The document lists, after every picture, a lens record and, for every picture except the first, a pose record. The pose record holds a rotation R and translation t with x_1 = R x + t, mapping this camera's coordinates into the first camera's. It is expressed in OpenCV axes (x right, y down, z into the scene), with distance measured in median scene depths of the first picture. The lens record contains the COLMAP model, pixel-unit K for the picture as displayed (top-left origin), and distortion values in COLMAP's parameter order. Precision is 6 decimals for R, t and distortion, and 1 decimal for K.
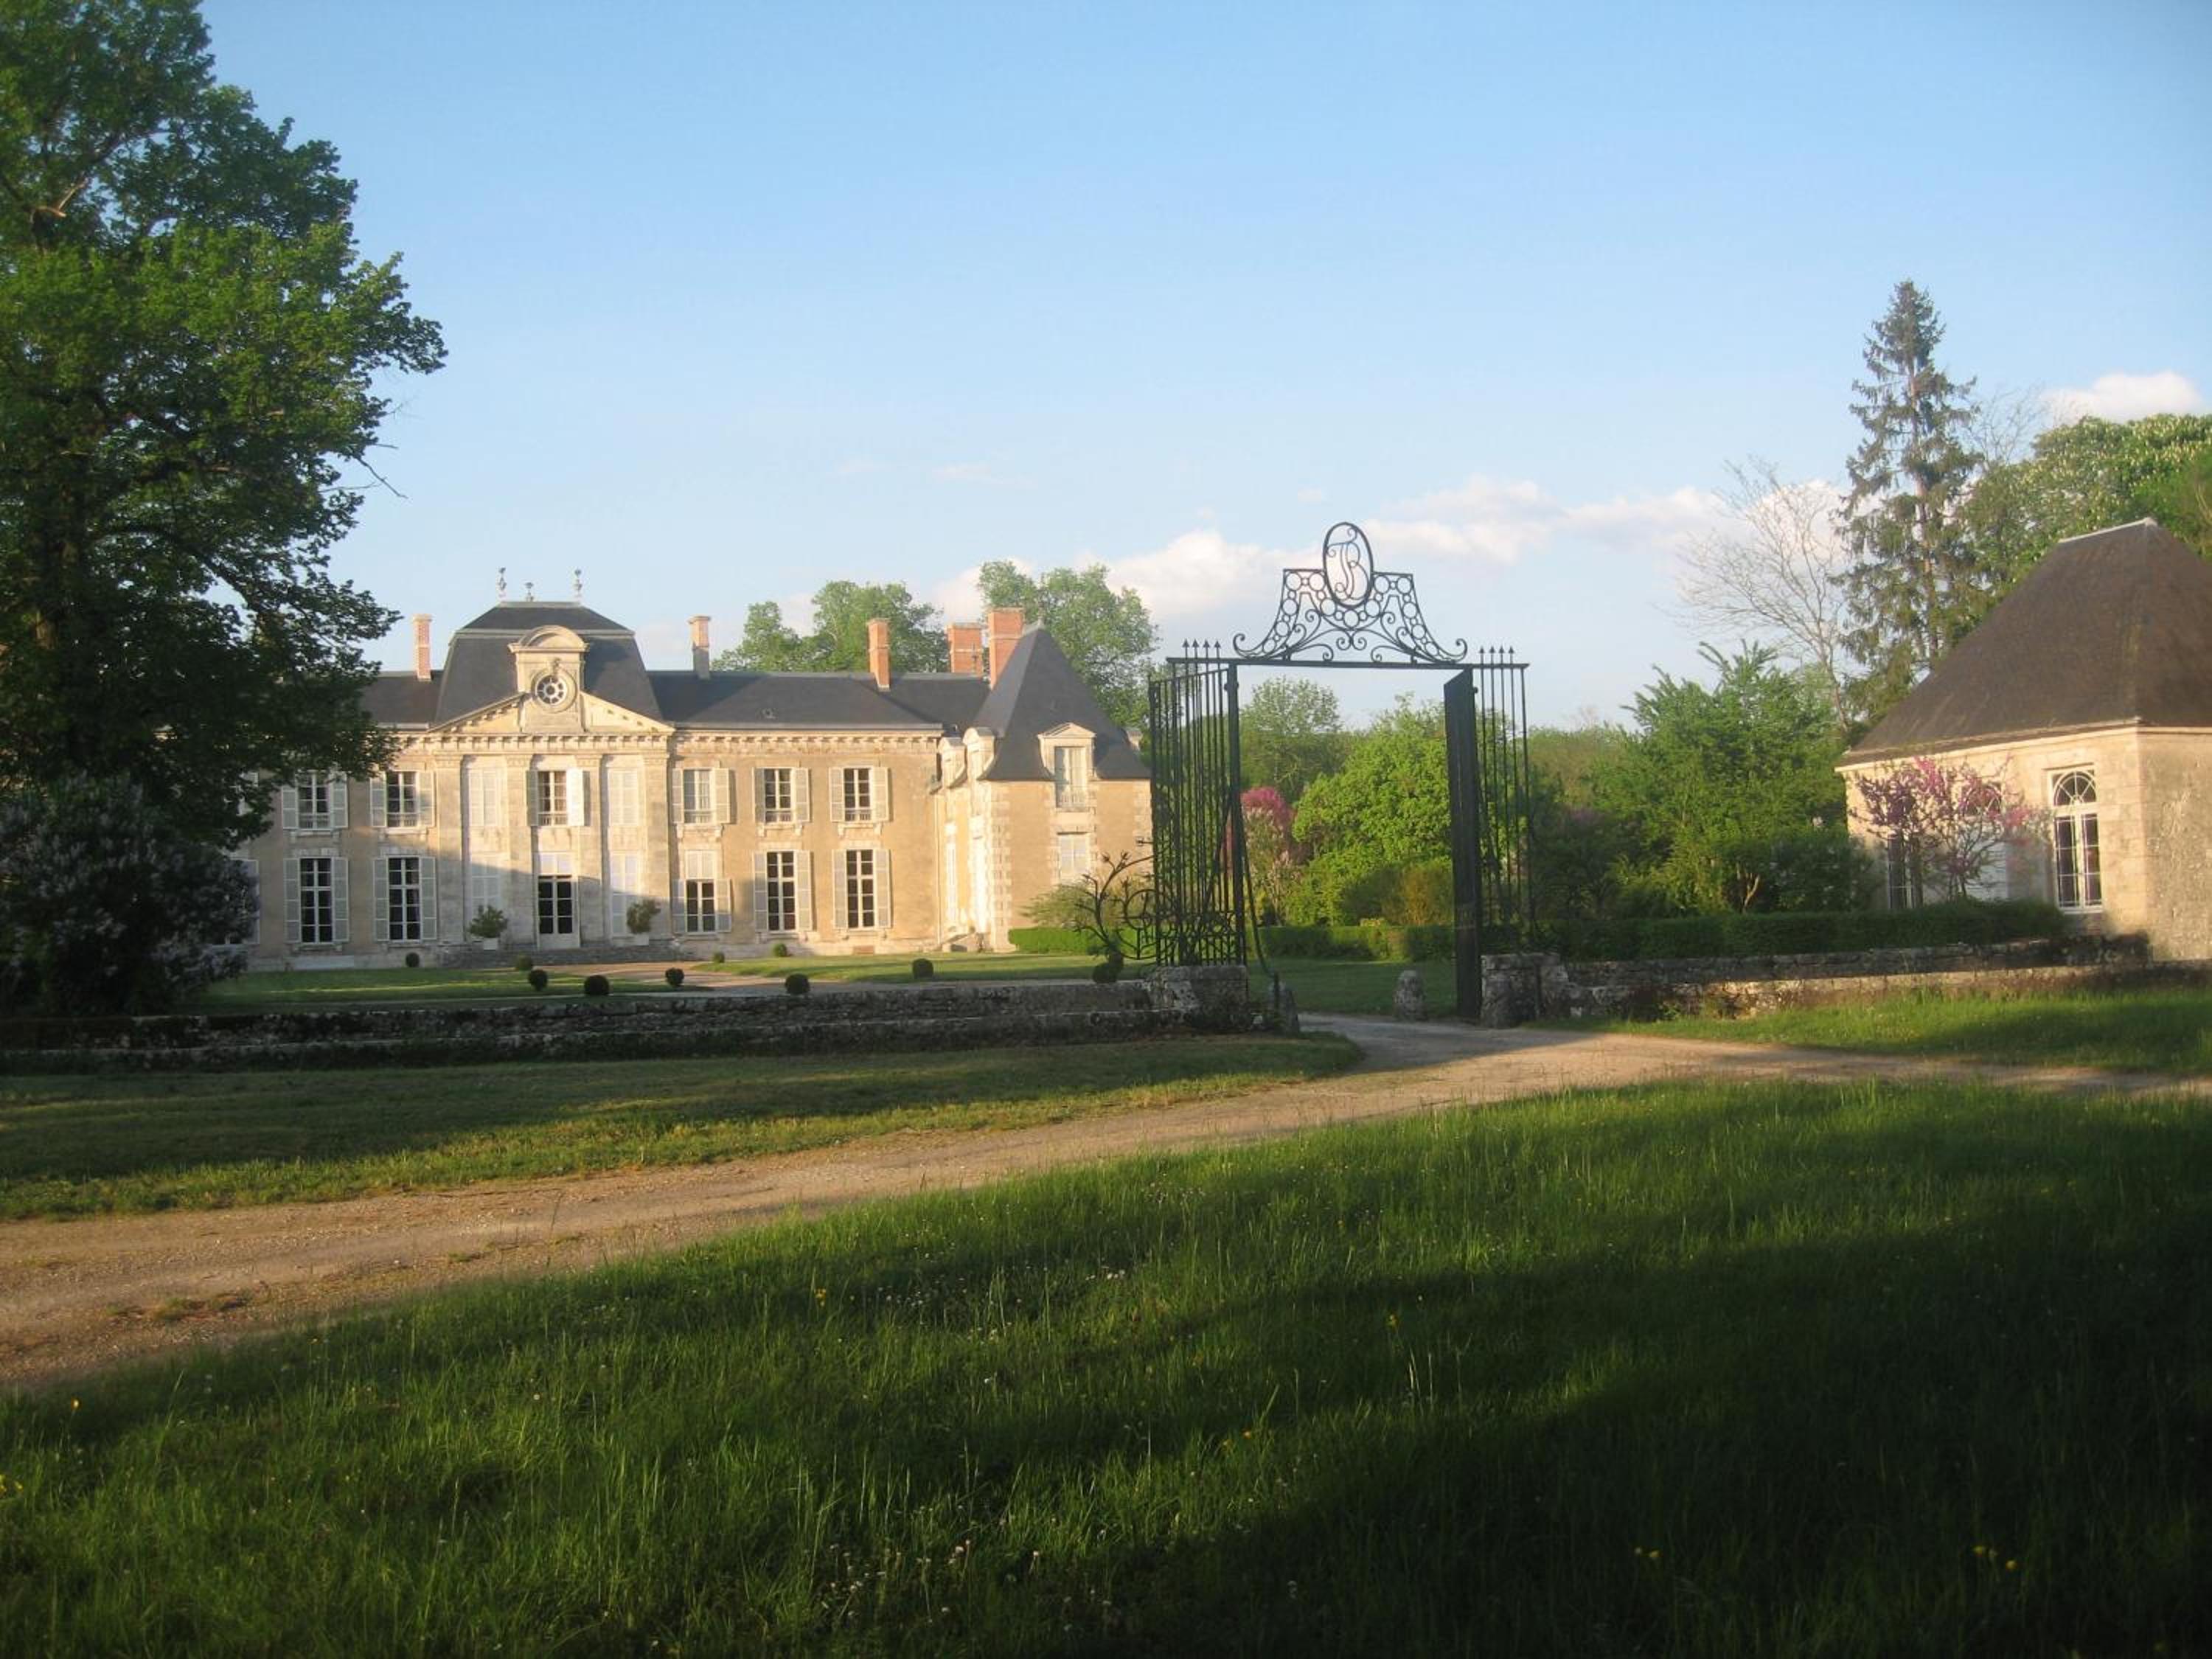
lens RADIAL K [[2481.2, 0, 1008.3], [0, 2481.2, 836.6], [0, 0, 1]] dist [-0.227023, -0.001206]
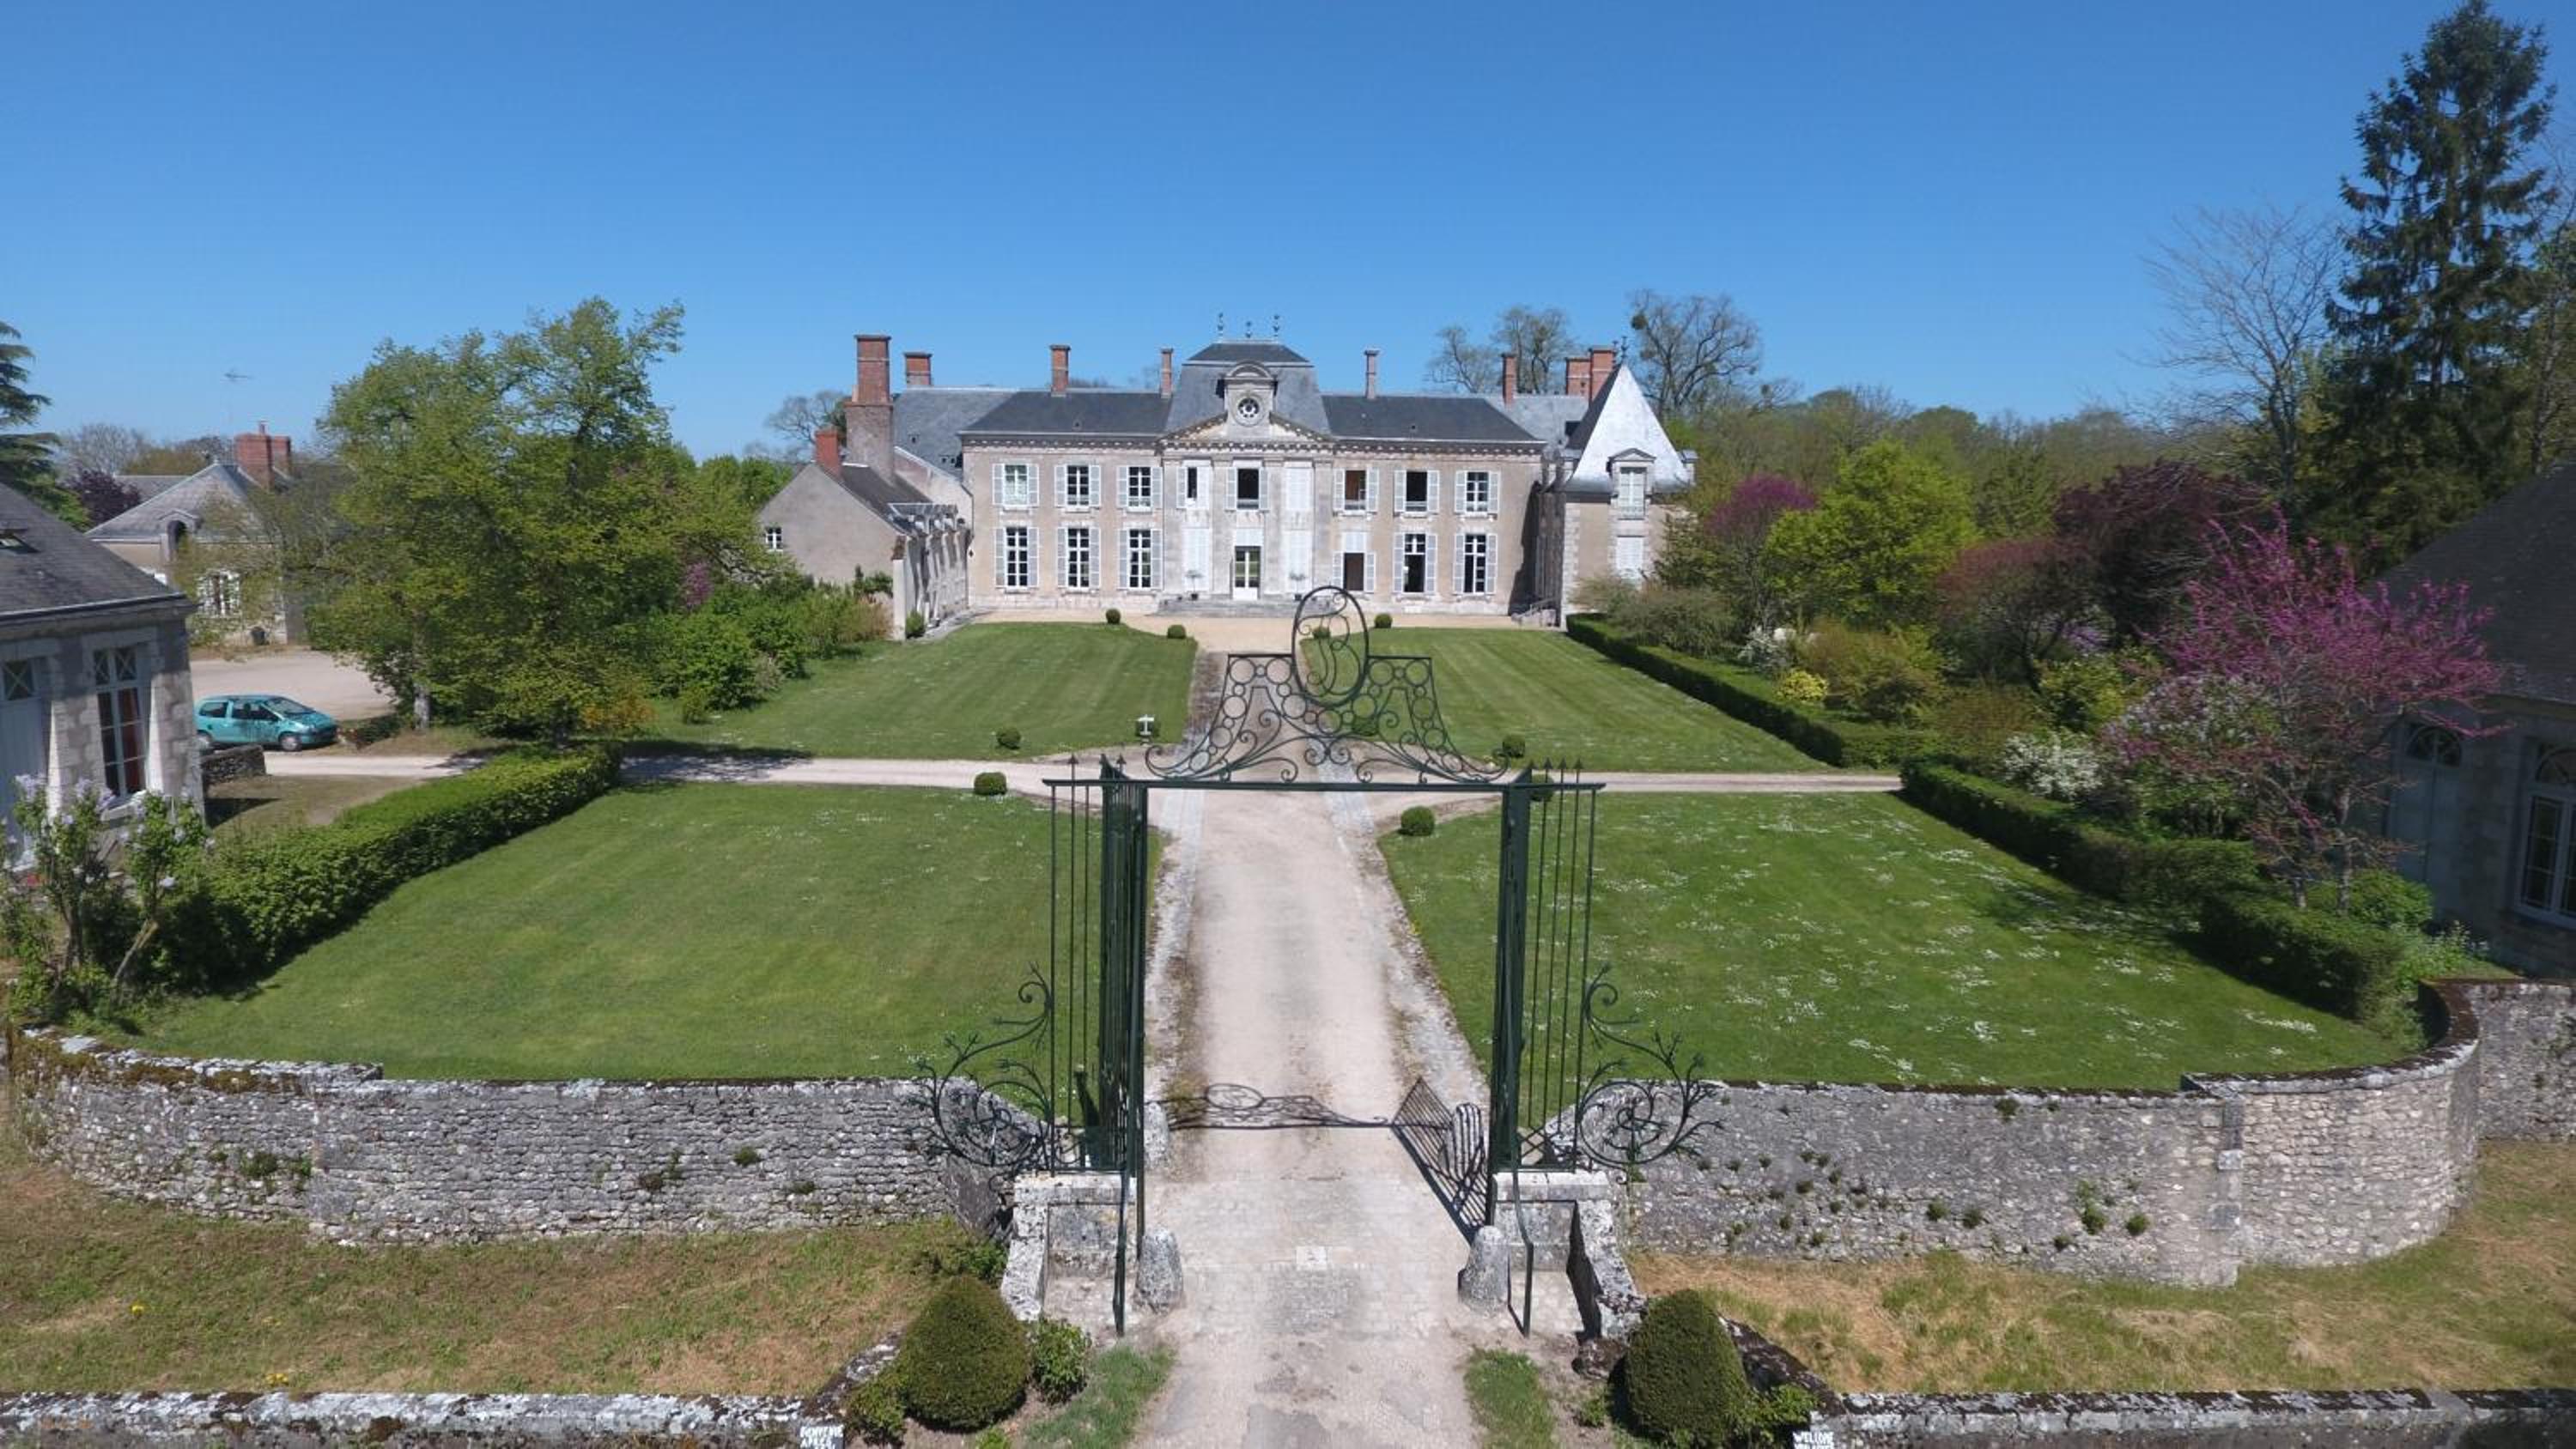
lens RADIAL K [[1496.9, 0, 1289.7], [0, 1496.9, 709.3], [0, 0, 1]] dist [-0.005249, 0.000223]
pose [[0.954855, 0.086583, -0.284175, 0.087205], [-0.030583, 0.980152, 0.195872, -0.061327], [0.295494, -0.178339, 0.938551, 0.204346]]
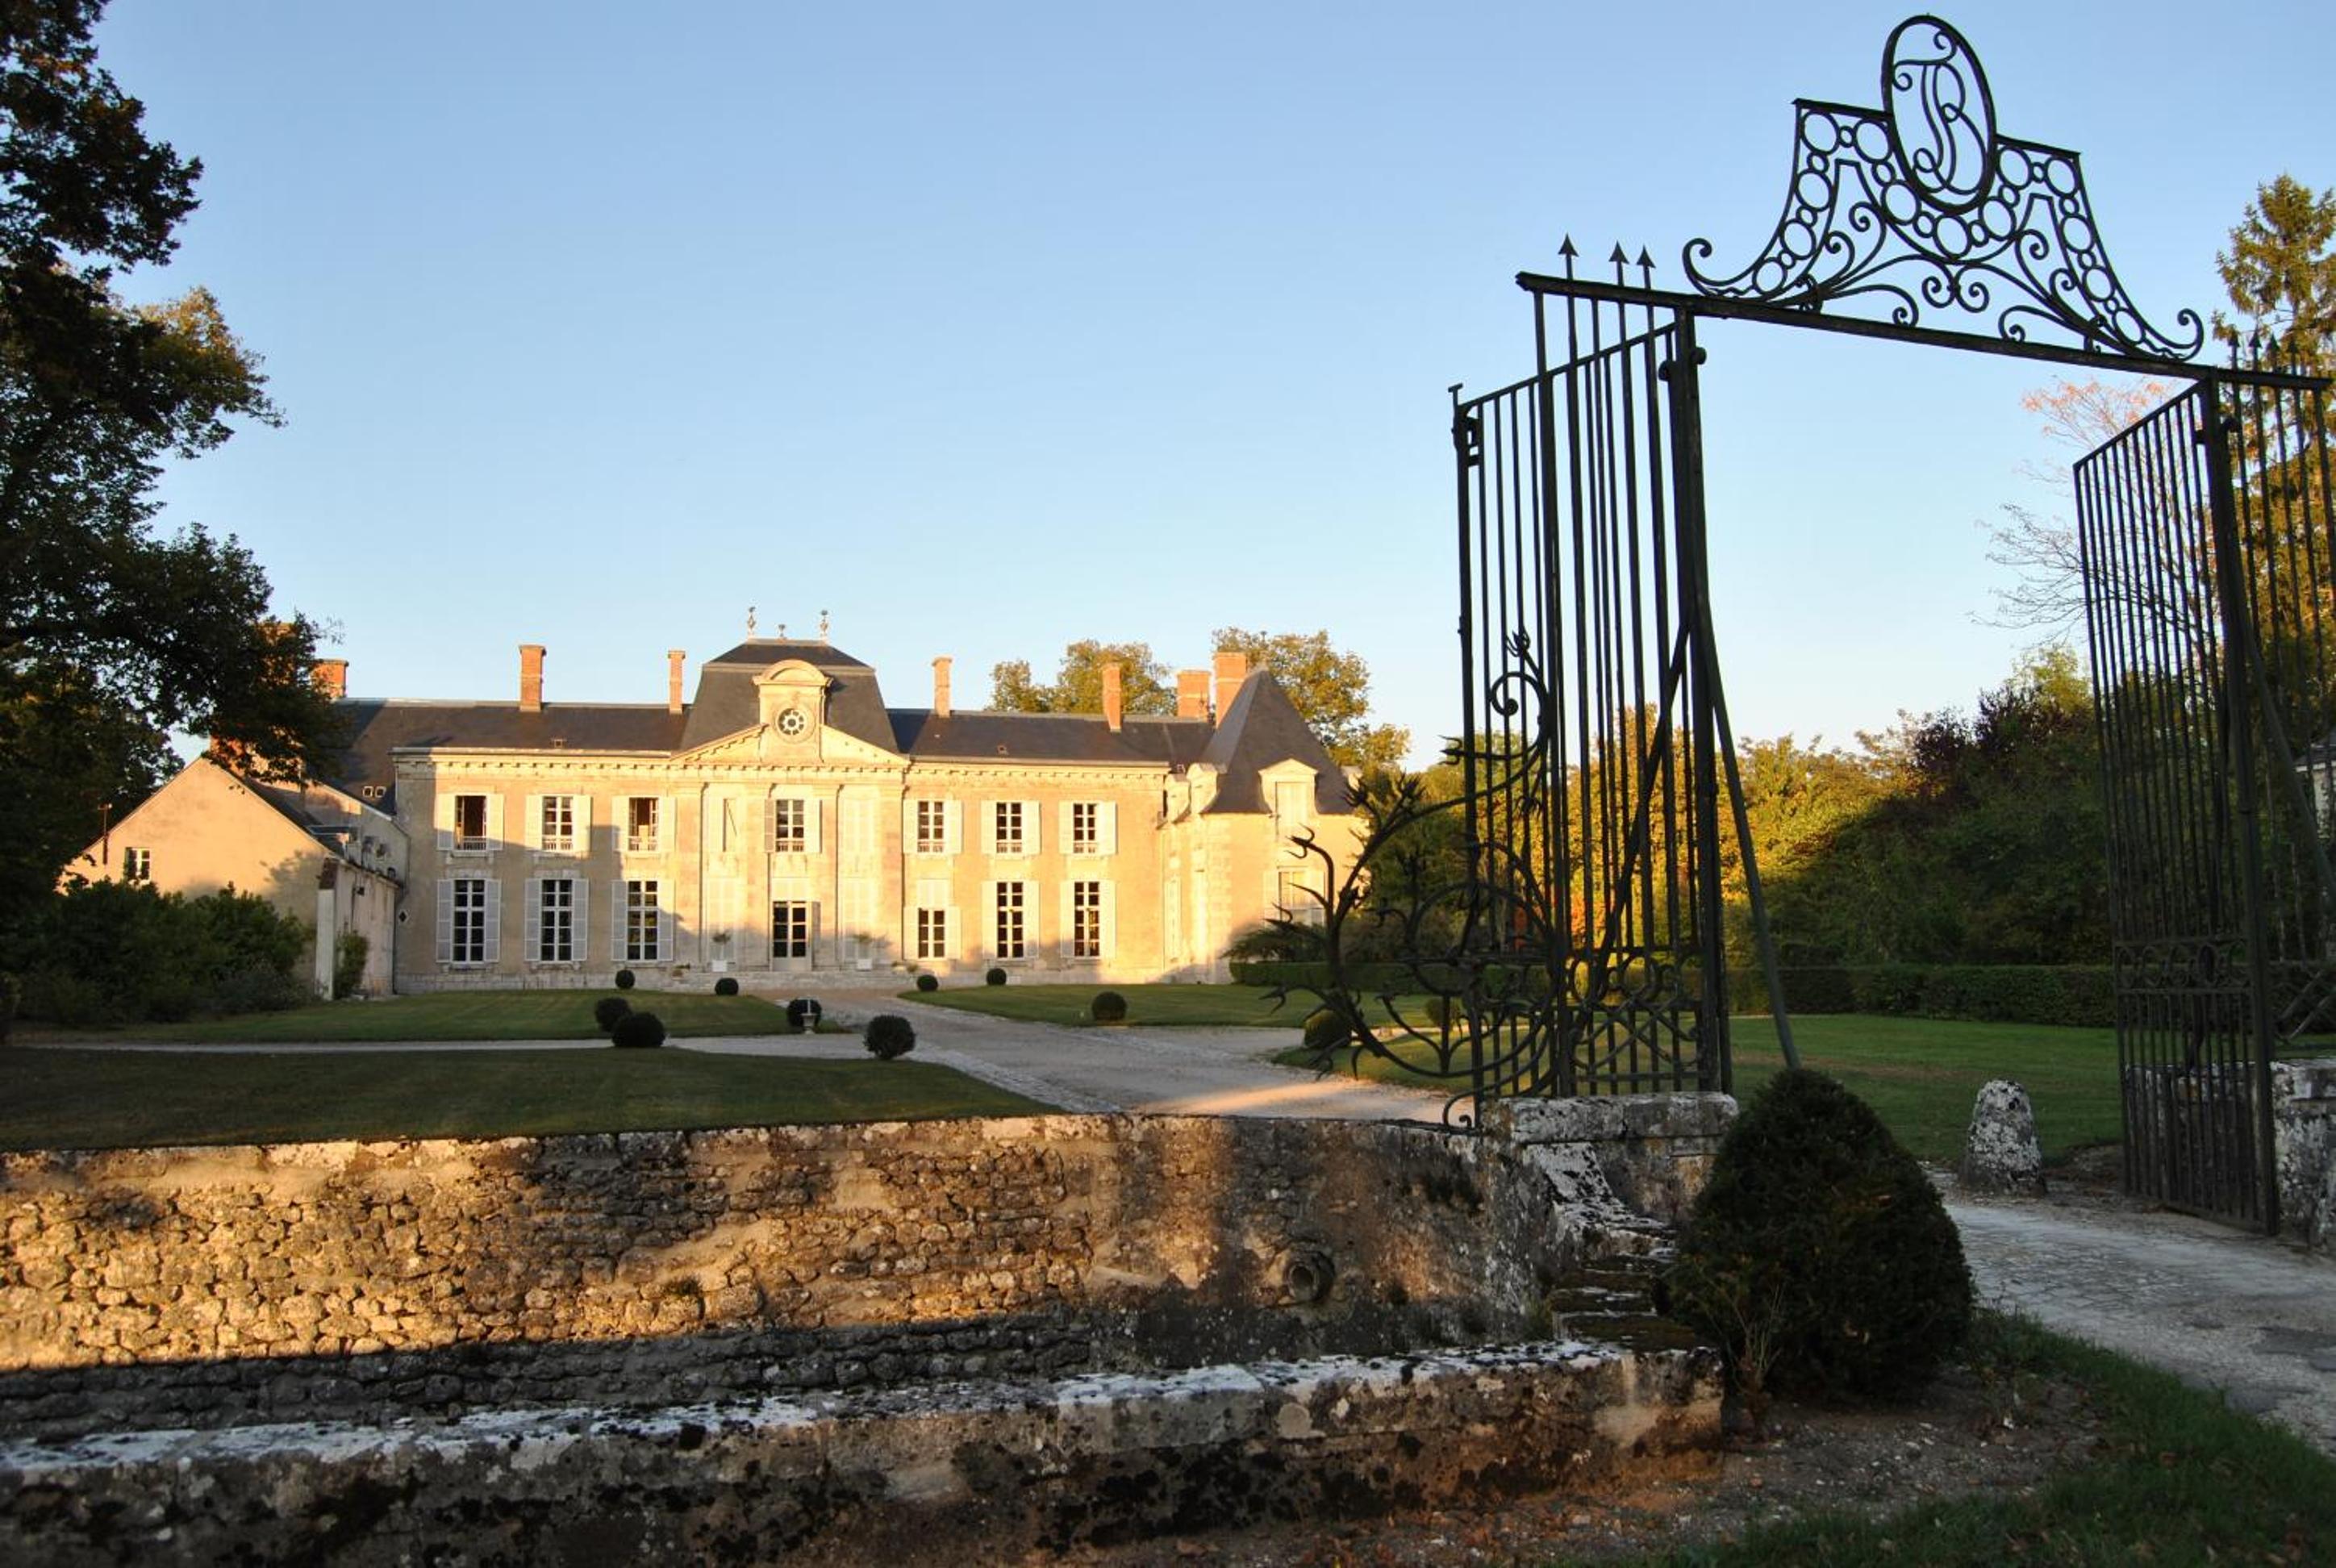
lens RADIAL K [[1826.9, 0, 1168.0], [0, 1826.9, 784.0], [0, 0, 1]] dist [-0.093102, -0.000222]
pose [[0.998914, 0.013832, -0.044493, 0.007866], [-0.016339, 0.998270, -0.056485, 0.007607], [0.043635, 0.057151, 0.997412, 0.244018]]
